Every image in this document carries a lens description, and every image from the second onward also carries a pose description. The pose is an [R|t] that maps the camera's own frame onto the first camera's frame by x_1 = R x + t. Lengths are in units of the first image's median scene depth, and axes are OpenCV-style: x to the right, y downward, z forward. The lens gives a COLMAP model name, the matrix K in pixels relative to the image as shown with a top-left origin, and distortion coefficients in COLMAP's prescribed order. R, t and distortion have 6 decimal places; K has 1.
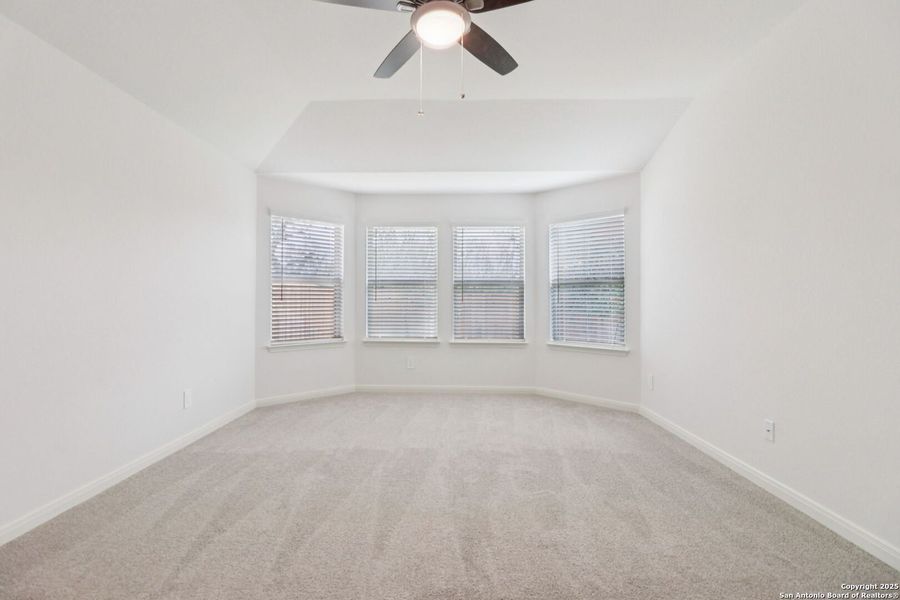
lens RADIAL K [[424.6, 0, 430.8], [0, 424.6, 299.3], [0, 0, 1]] dist [0.001823, -0.015336]
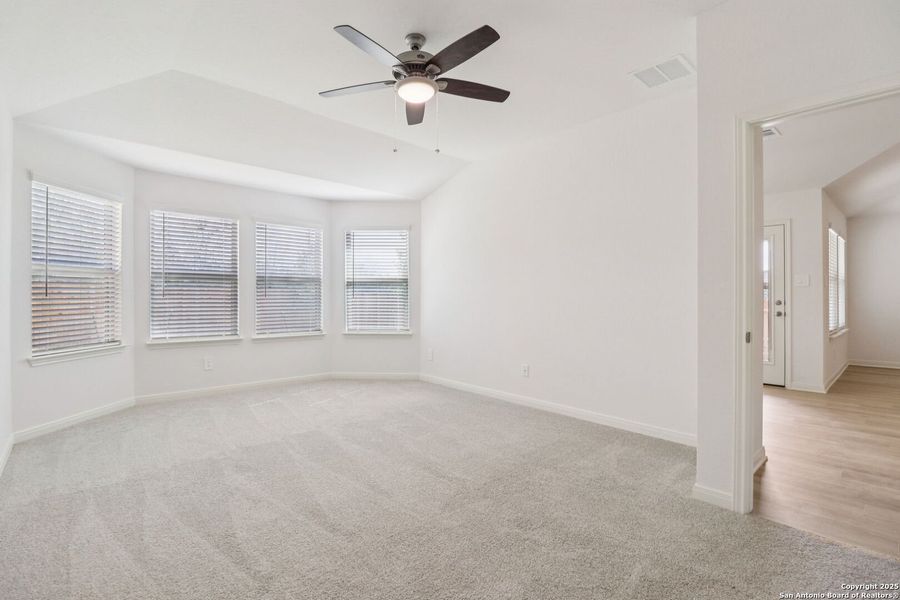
lens RADIAL K [[424.6, 0, 430.8], [0, 424.6, 299.3], [0, 0, 1]] dist [0.001823, -0.015336]
pose [[0.726913, -0.005491, 0.686708, -0.378809], [-0.002921, 0.999934, 0.011088, -0.001788], [-0.686724, -0.010066, 0.726849, -0.004985]]
